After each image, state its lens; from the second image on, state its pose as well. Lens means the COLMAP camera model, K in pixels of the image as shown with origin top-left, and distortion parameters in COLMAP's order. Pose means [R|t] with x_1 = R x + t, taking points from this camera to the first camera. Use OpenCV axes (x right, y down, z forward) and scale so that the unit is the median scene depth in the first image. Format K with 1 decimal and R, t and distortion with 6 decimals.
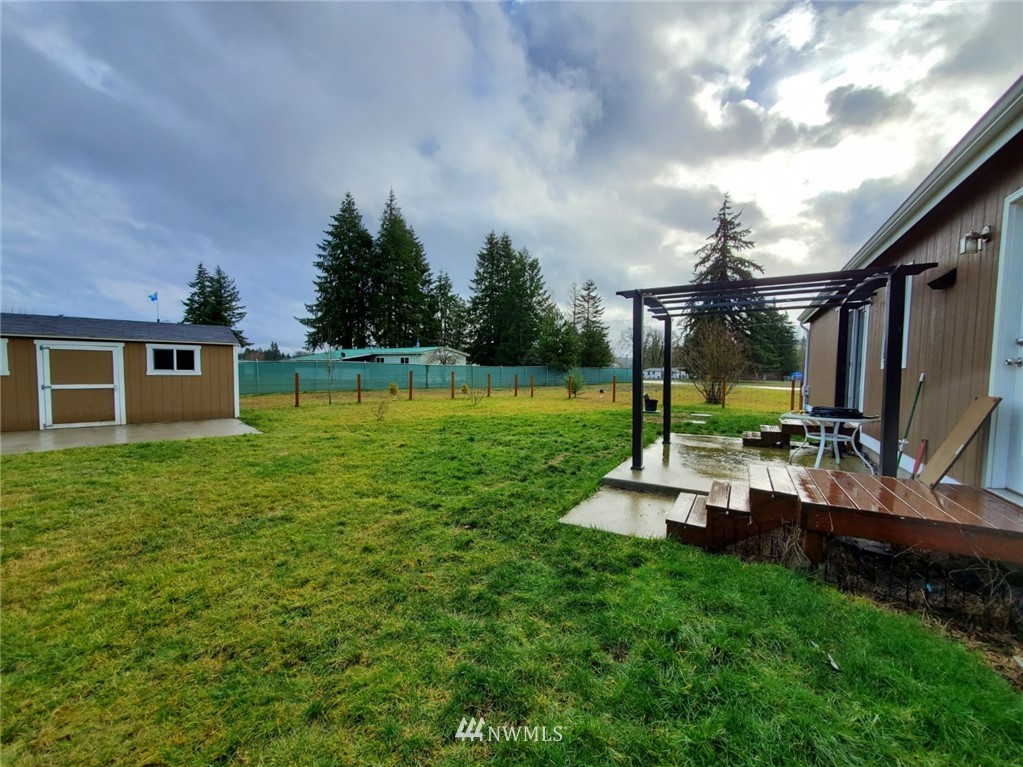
lens RADIAL K [[416.4, 0, 508.4], [0, 416.4, 389.8], [0, 0, 1]] dist [0.001440, 0.000048]
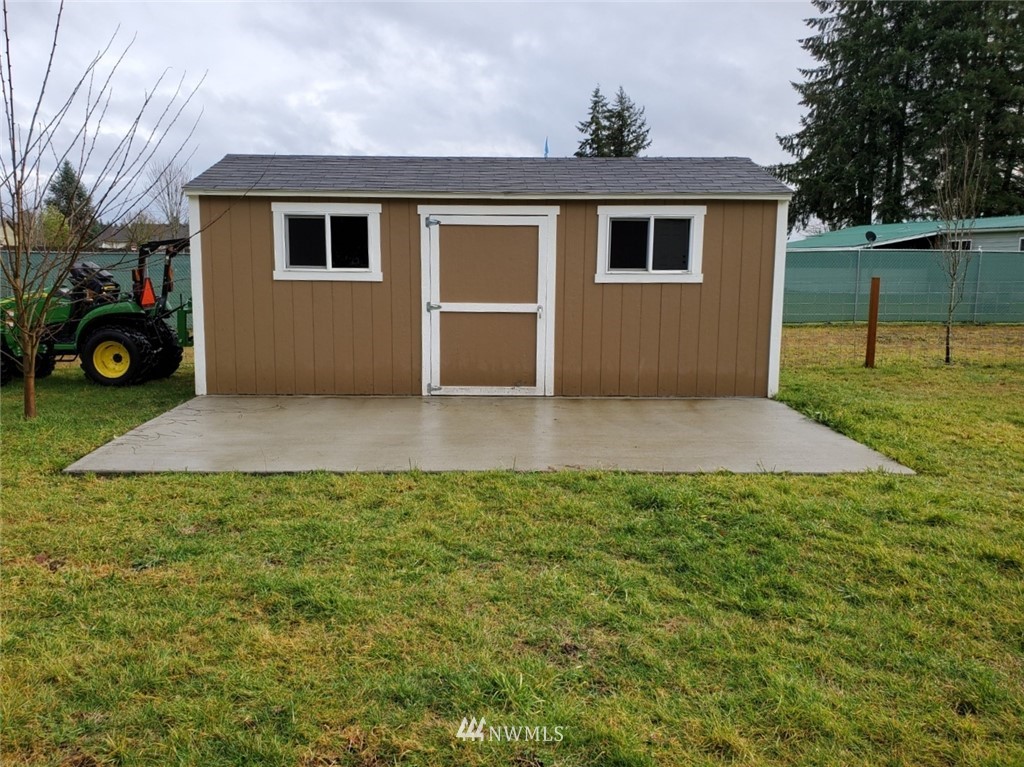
lens RADIAL K [[837.9, 0, 506.0], [0, 837.9, 381.2], [0, 0, 1]] dist [0.001469, 0.010234]
pose [[0.746113, 0.083864, -0.660517, -0.132433], [-0.028693, 0.995164, 0.093942, -0.004560], [0.665201, -0.051139, 0.744911, 0.110553]]
